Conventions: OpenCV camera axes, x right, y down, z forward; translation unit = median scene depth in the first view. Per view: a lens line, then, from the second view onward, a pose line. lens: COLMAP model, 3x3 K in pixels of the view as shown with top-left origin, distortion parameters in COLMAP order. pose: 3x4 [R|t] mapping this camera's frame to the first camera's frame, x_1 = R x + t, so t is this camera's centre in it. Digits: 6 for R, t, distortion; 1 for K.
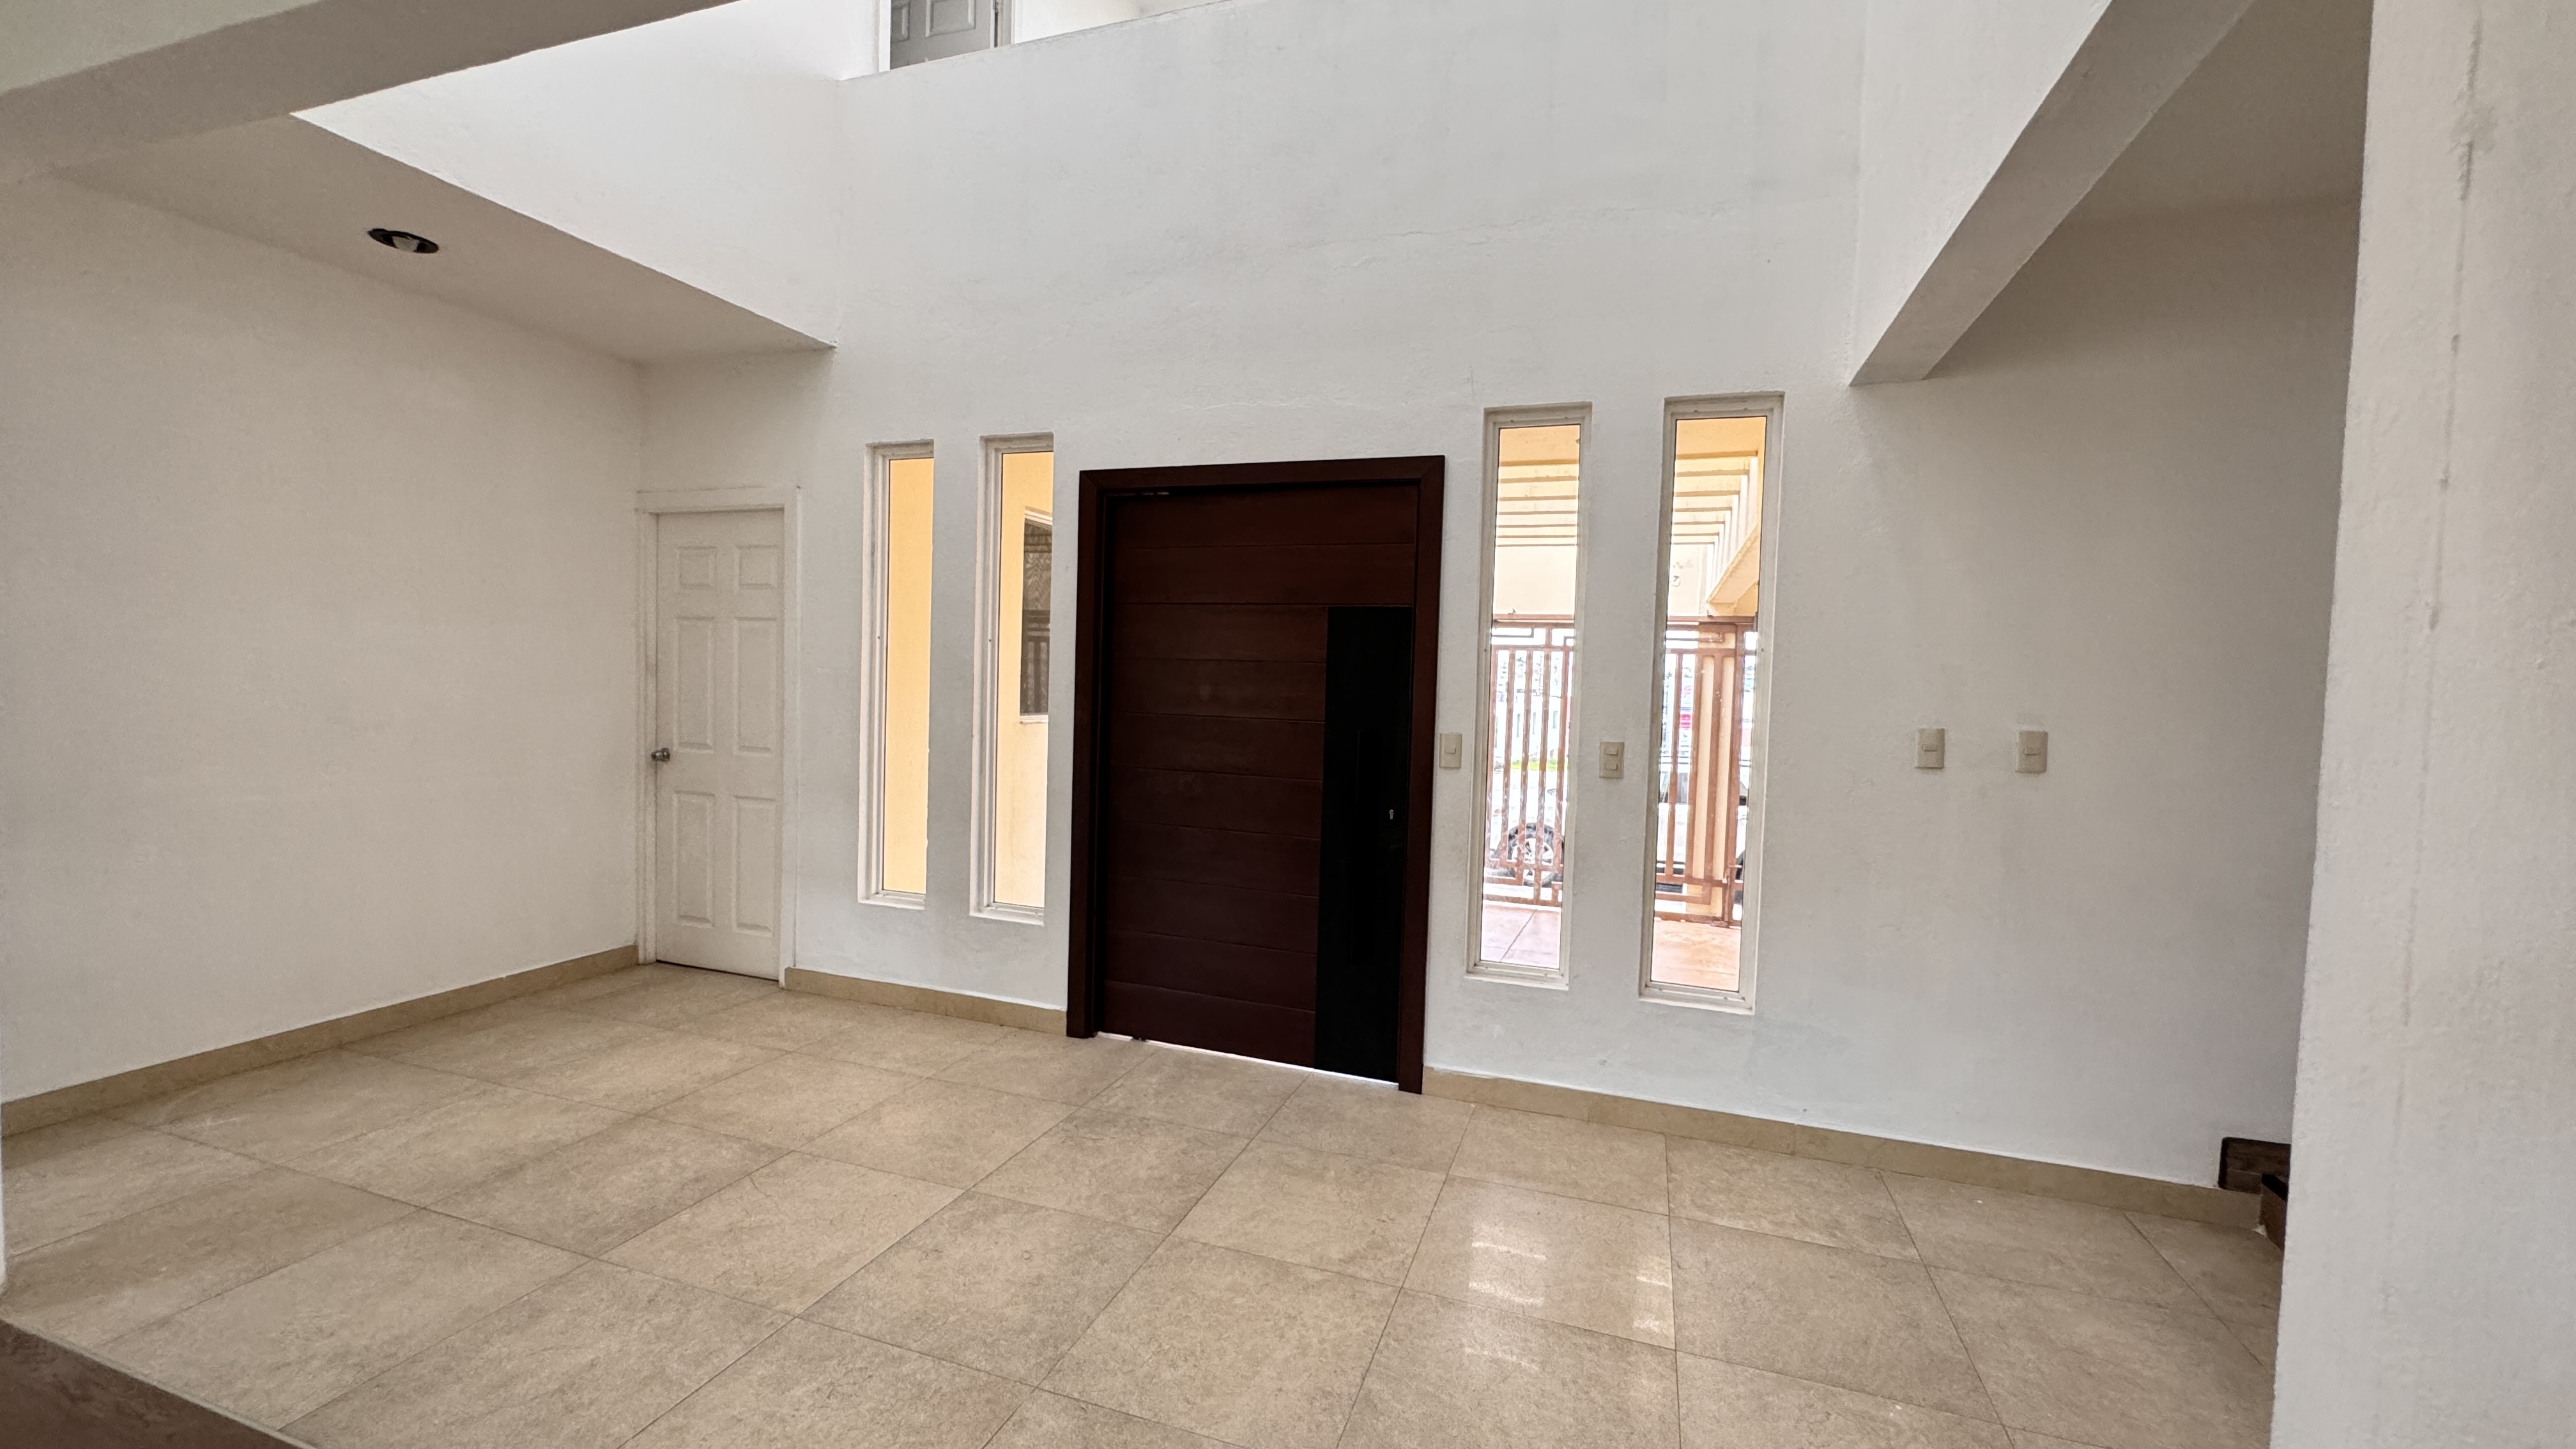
lens RADIAL K [[1031.8, 0, 1284.8], [0, 1031.8, 720.2], [0, 0, 1]] dist [-0.002973, 0.000662]
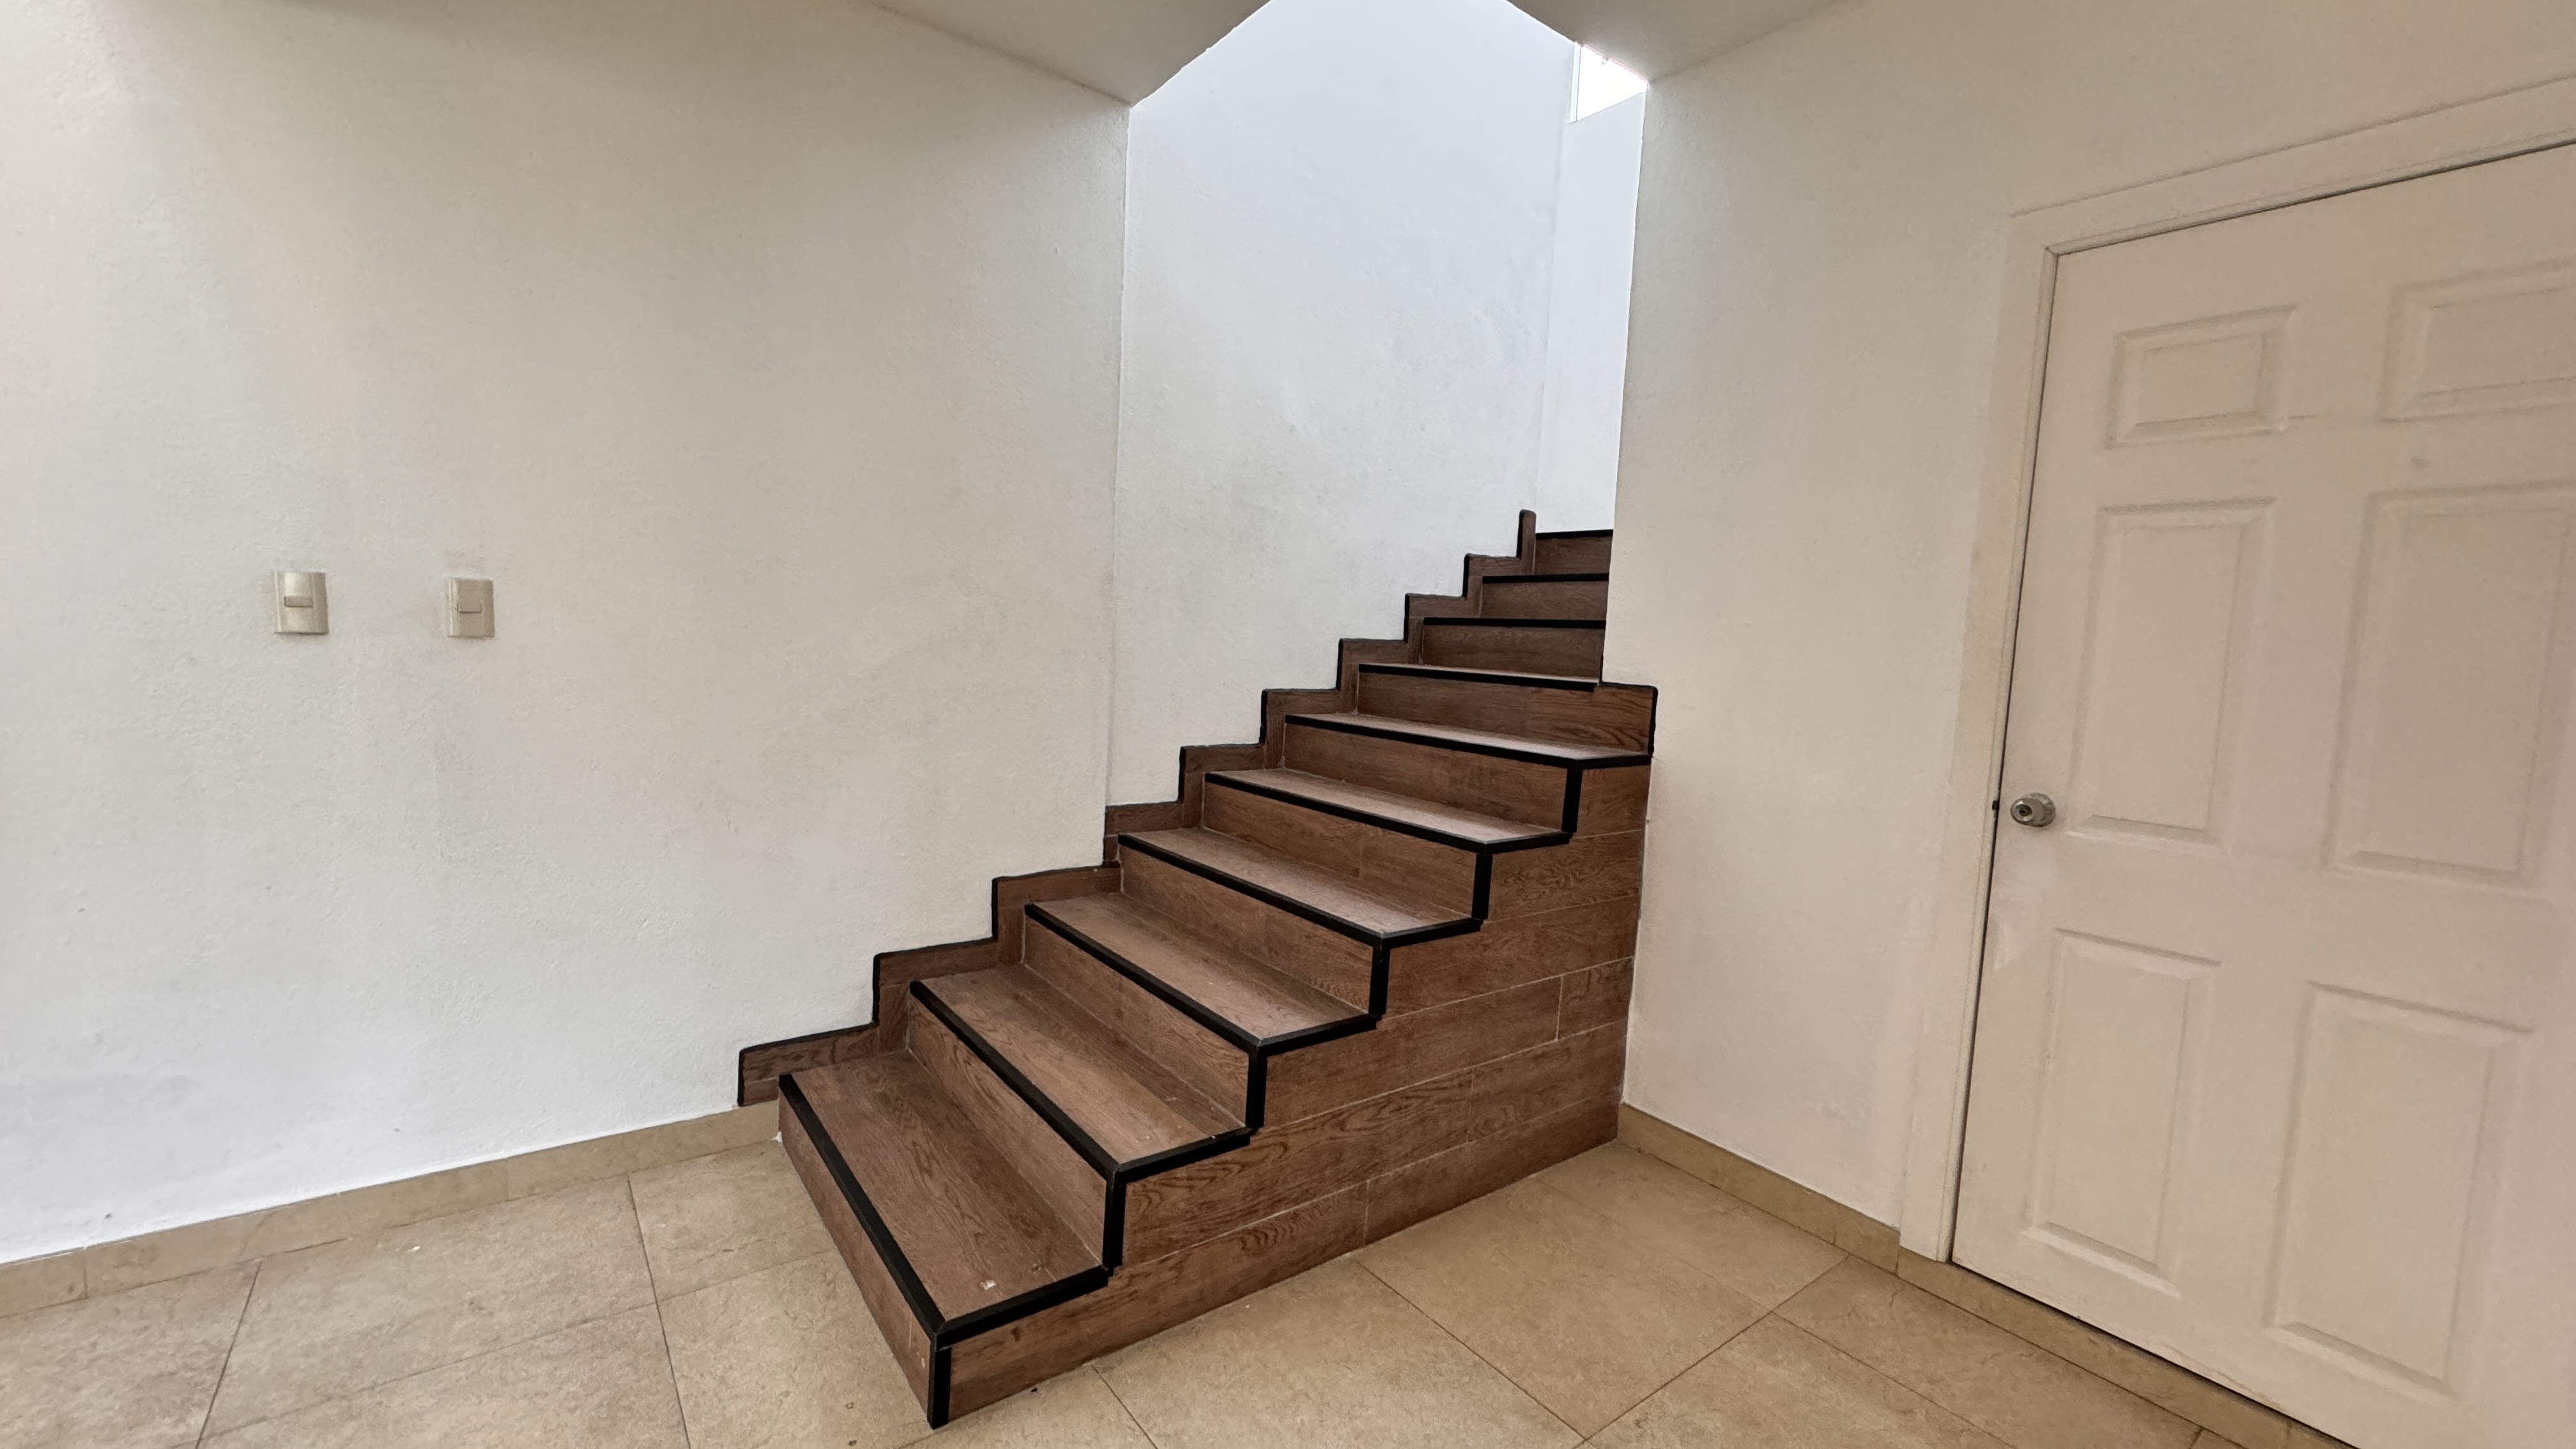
lens RADIAL K [[1031.8, 0, 1288.2], [0, 1031.8, 721.4], [0, 0, 1]] dist [-0.002973, 0.000662]
pose [[0.552808, -0.073011, 0.830104, 0.354188], [0.005743, 0.996465, 0.083818, 0.041994], [-0.833289, -0.041568, 0.551273, 0.105005]]
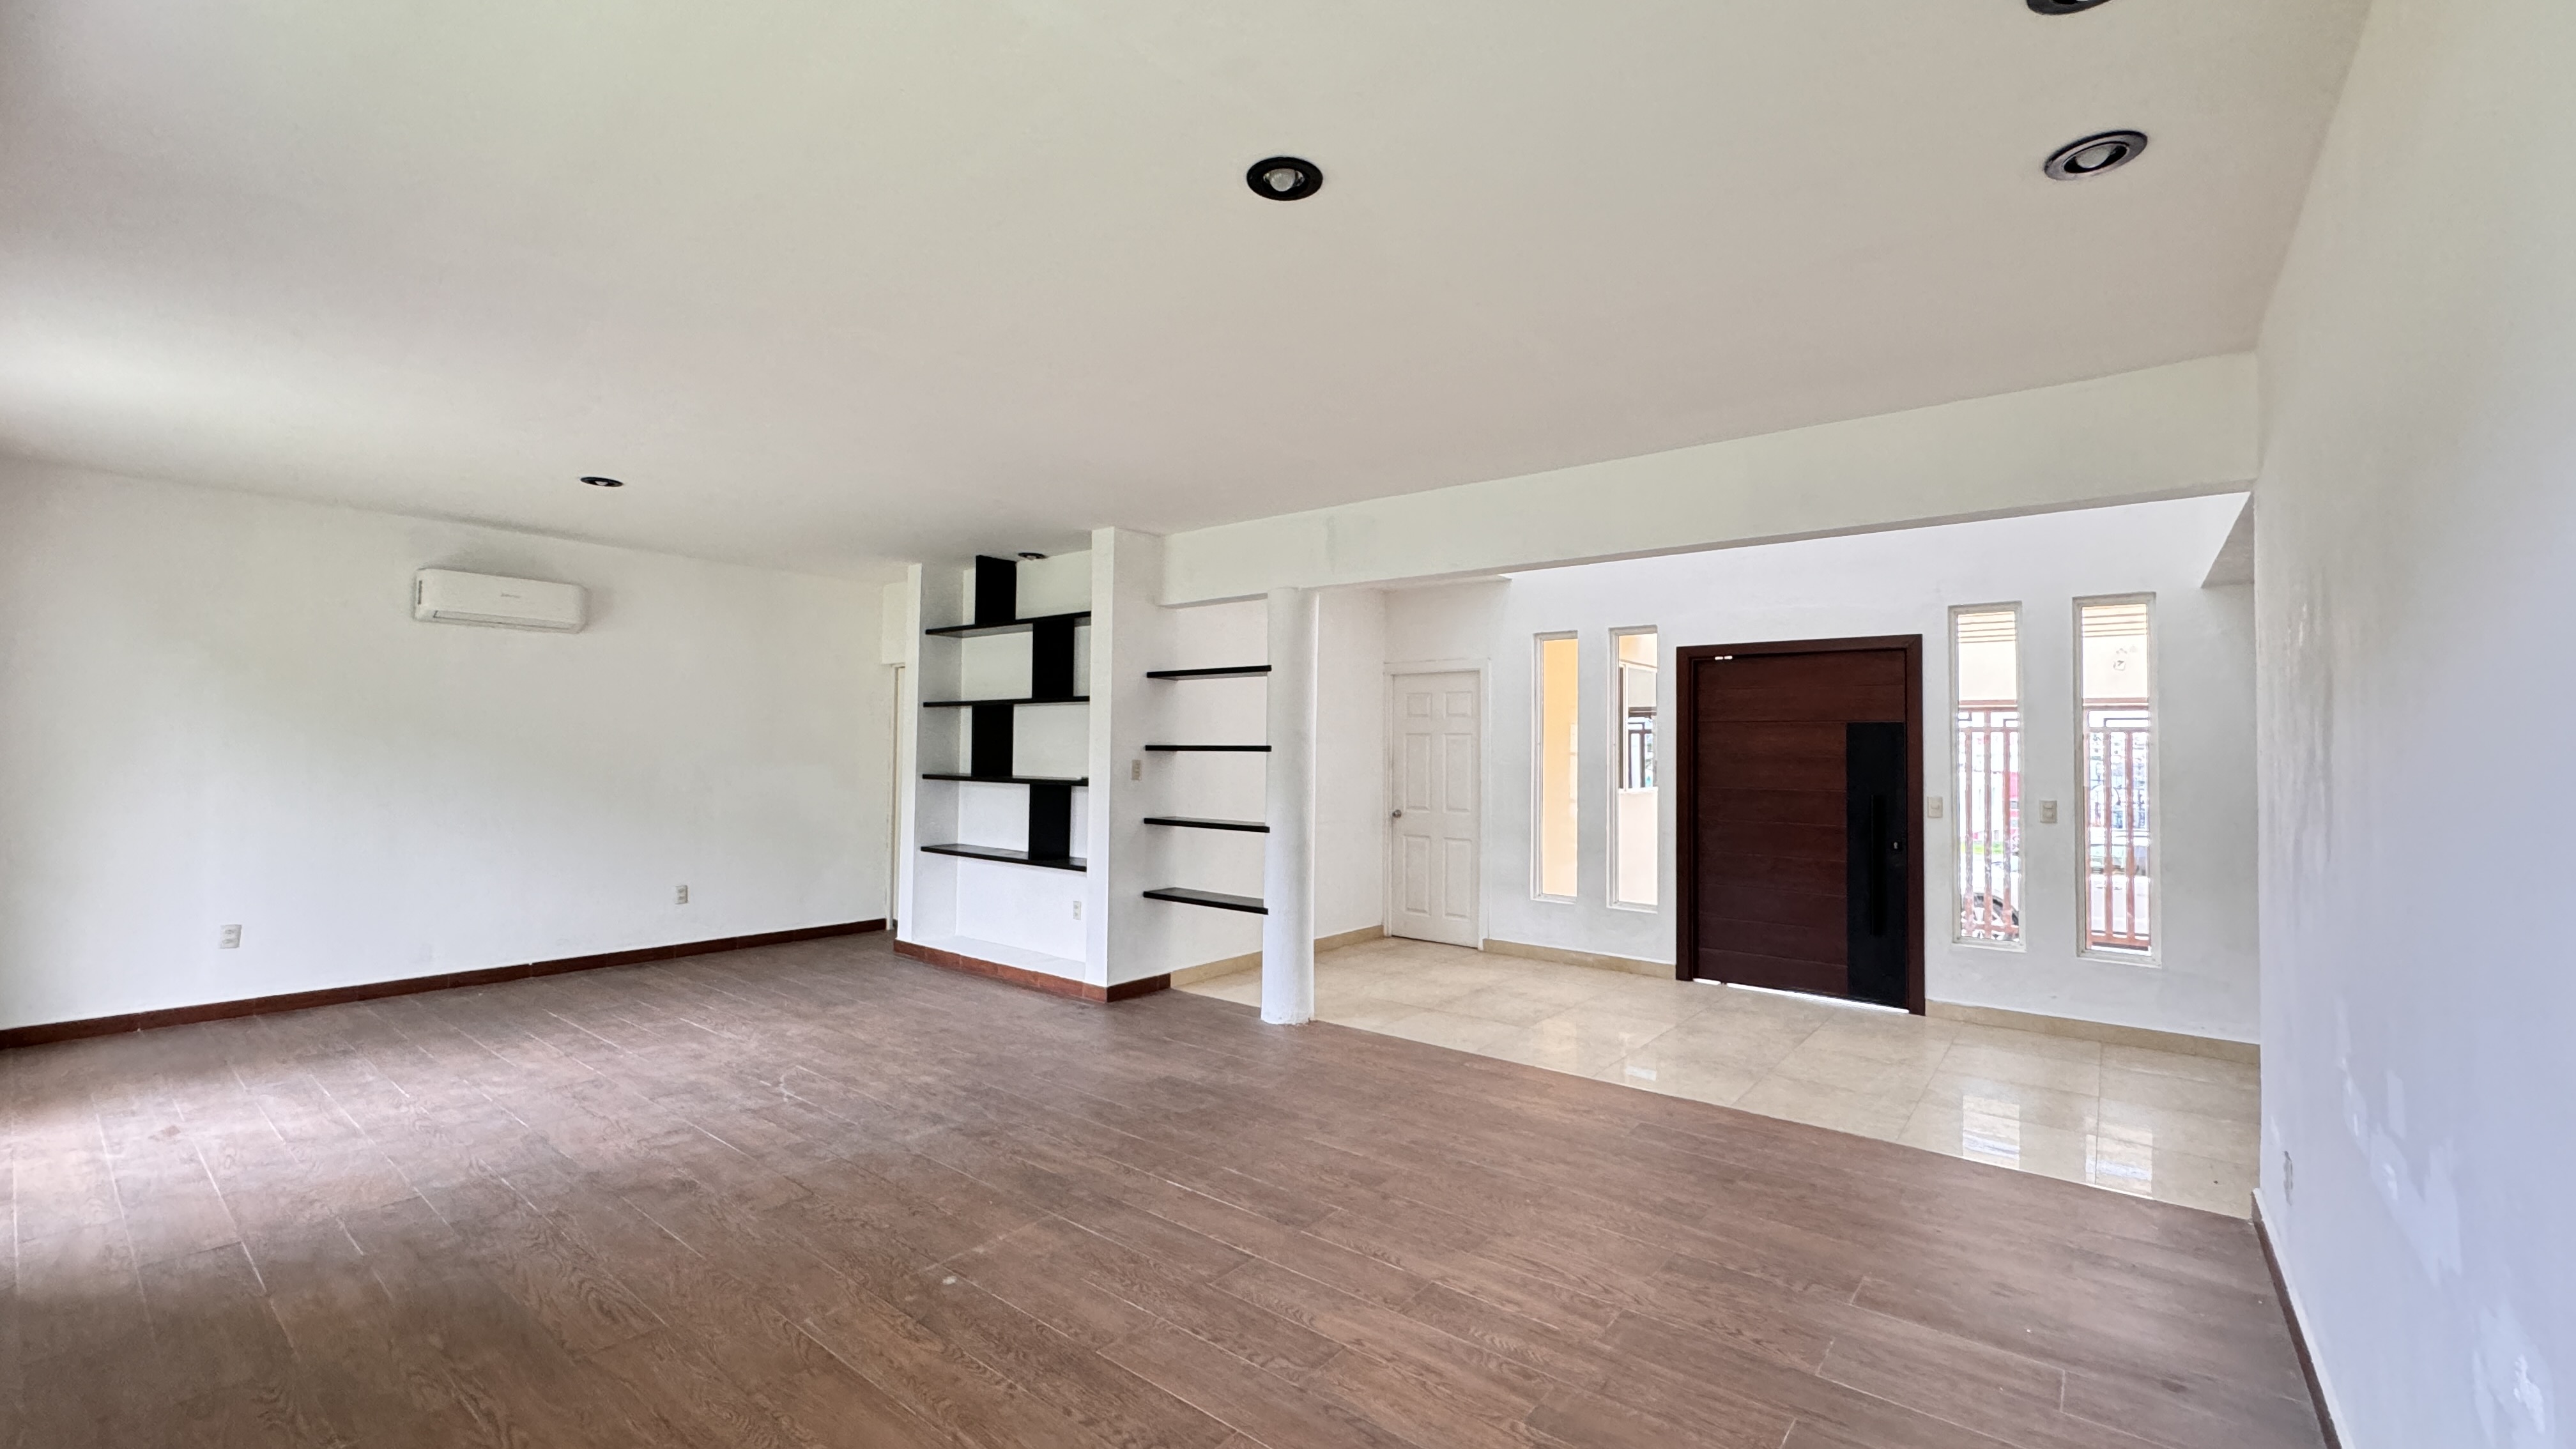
lens RADIAL K [[1031.8, 0, 1289.6], [0, 1031.8, 718.0], [0, 0, 1]] dist [-0.002973, 0.000662]
pose [[0.942509, -0.029595, -0.332869, -0.255150], [0.002456, 0.996657, -0.081660, 0.018805], [0.334173, 0.076148, 0.939431, -0.896562]]
